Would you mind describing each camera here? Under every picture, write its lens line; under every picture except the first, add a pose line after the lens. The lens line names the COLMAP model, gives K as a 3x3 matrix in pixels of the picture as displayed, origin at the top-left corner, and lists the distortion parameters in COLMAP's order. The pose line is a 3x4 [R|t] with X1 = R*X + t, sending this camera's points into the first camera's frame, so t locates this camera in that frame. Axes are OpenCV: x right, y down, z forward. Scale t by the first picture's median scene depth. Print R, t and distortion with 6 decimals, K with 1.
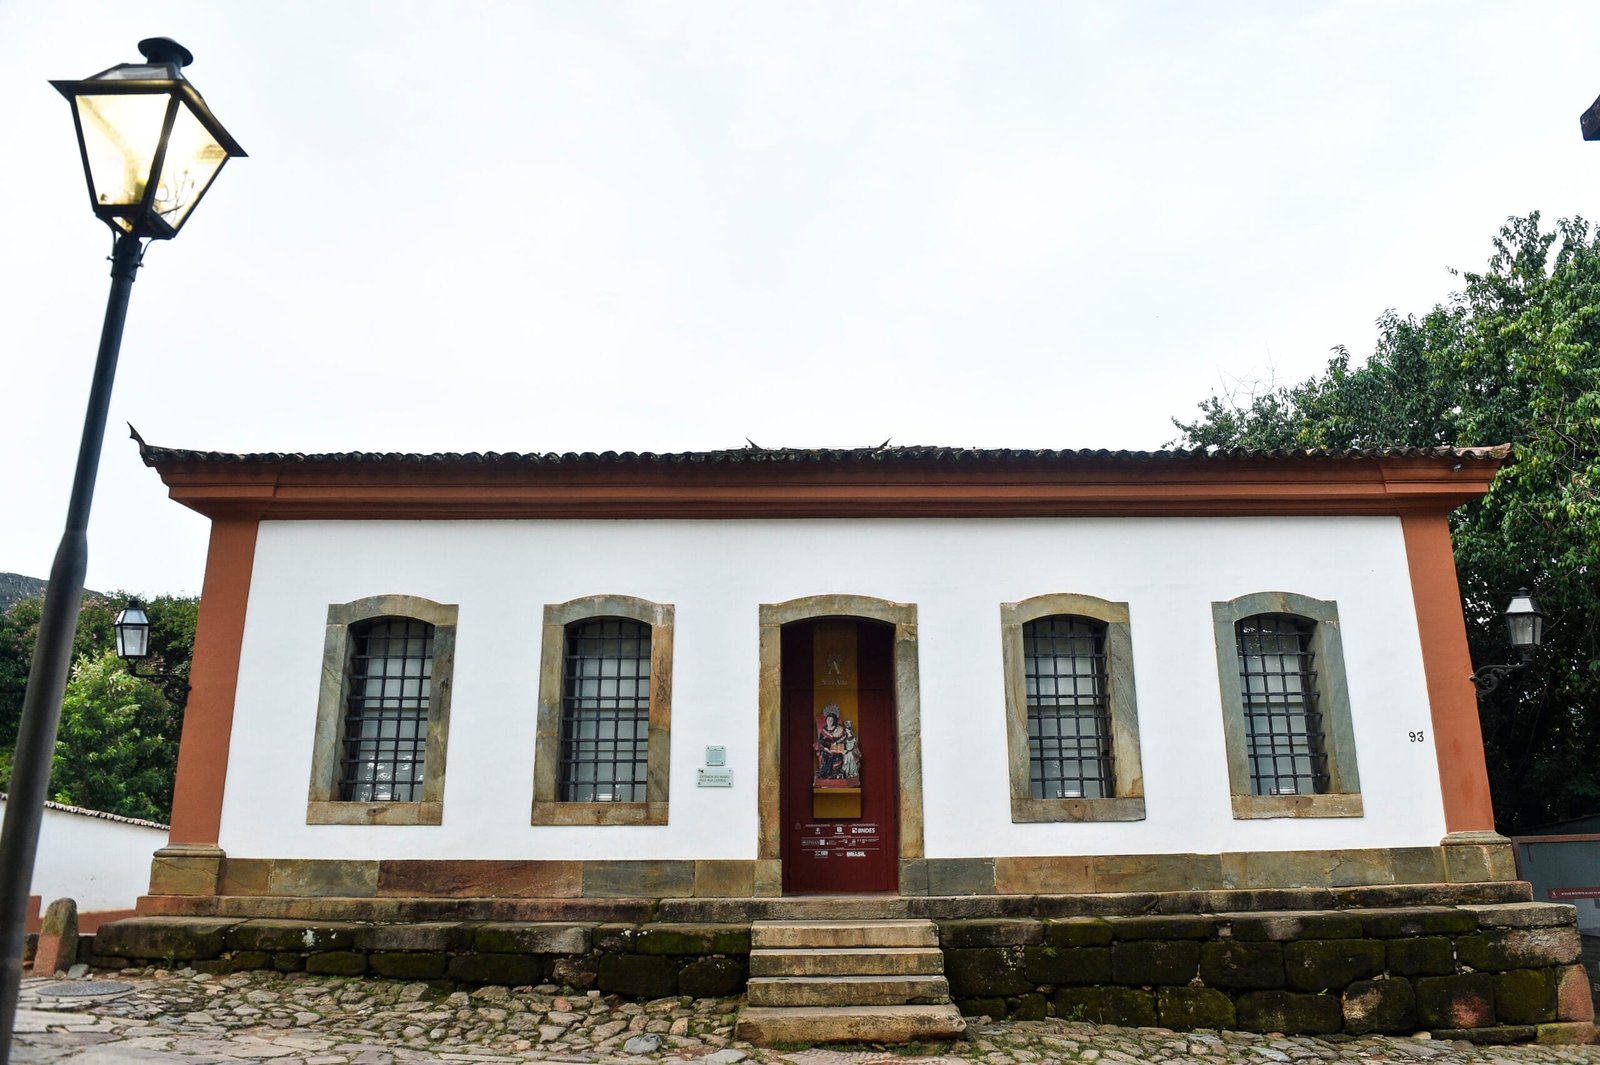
lens RADIAL K [[1109.7, 0, 803.1], [0, 1109.7, 528.5], [0, 0, 1]] dist [-0.047838, -0.001702]
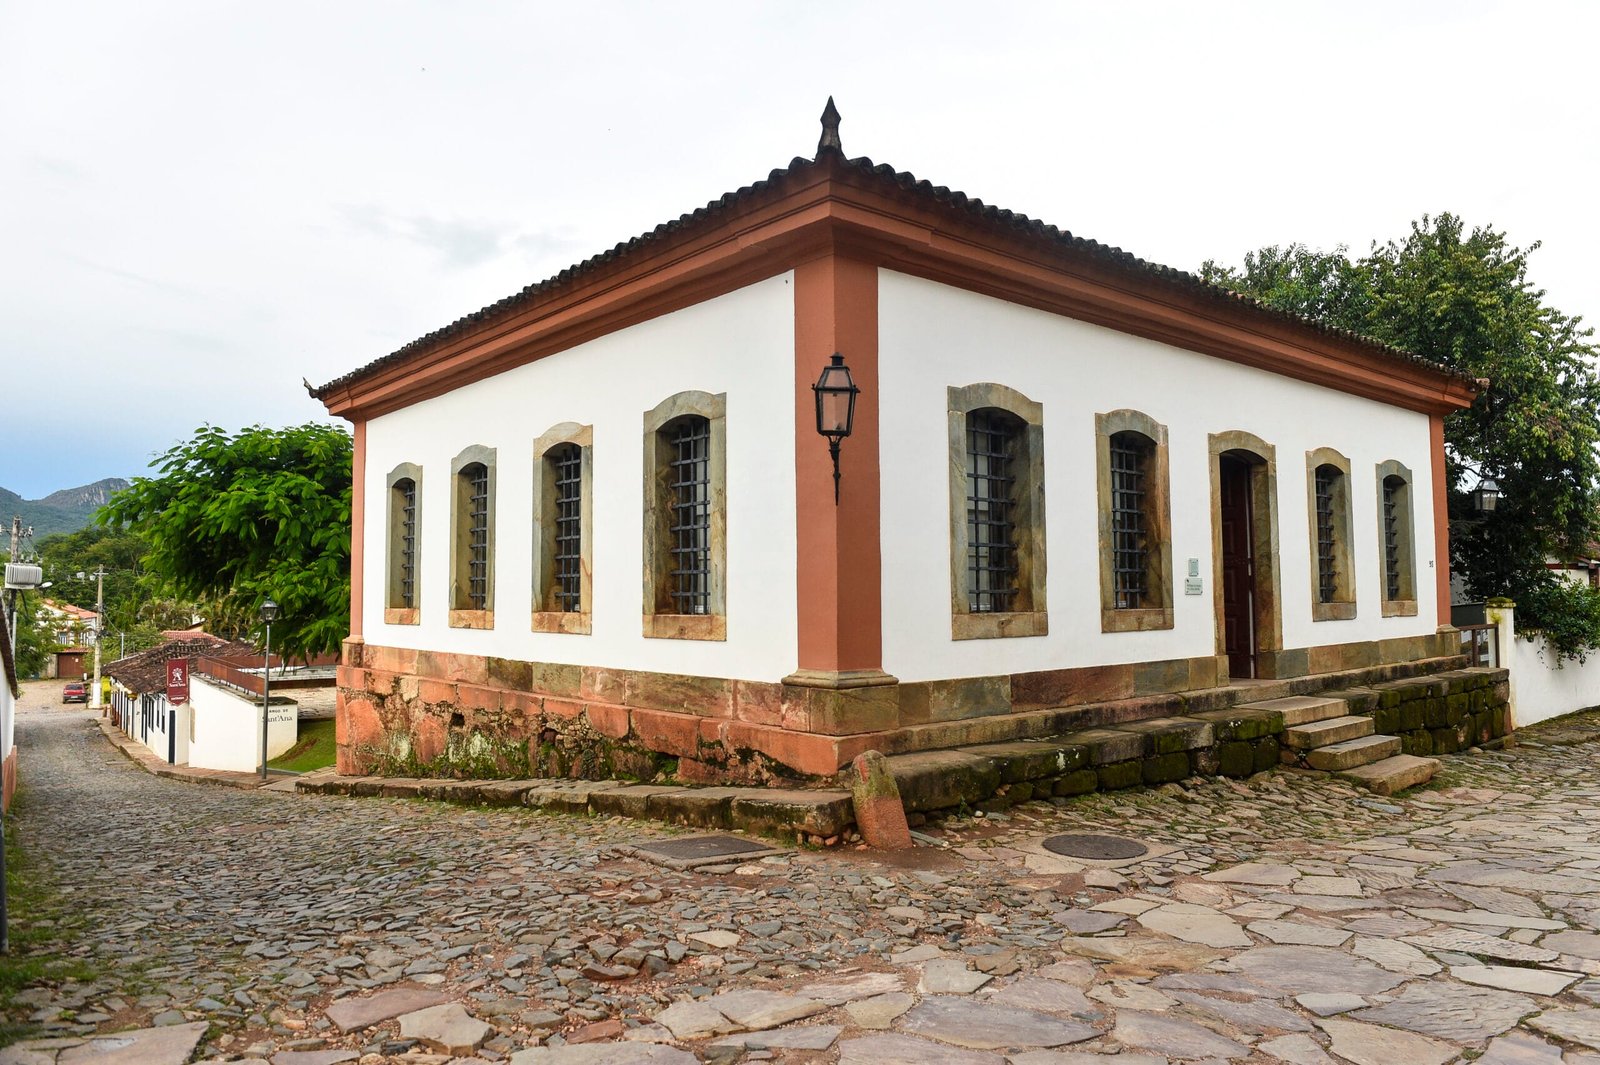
lens RADIAL K [[1109.7, 0, 802.1], [0, 1109.7, 534.8], [0, 0, 1]] dist [-0.047838, -0.001702]
pose [[0.757669, 0.033414, 0.651783, -1.125138], [-0.172933, 0.973269, 0.151133, 0.074919], [-0.629311, -0.227223, 0.743194, 0.435959]]
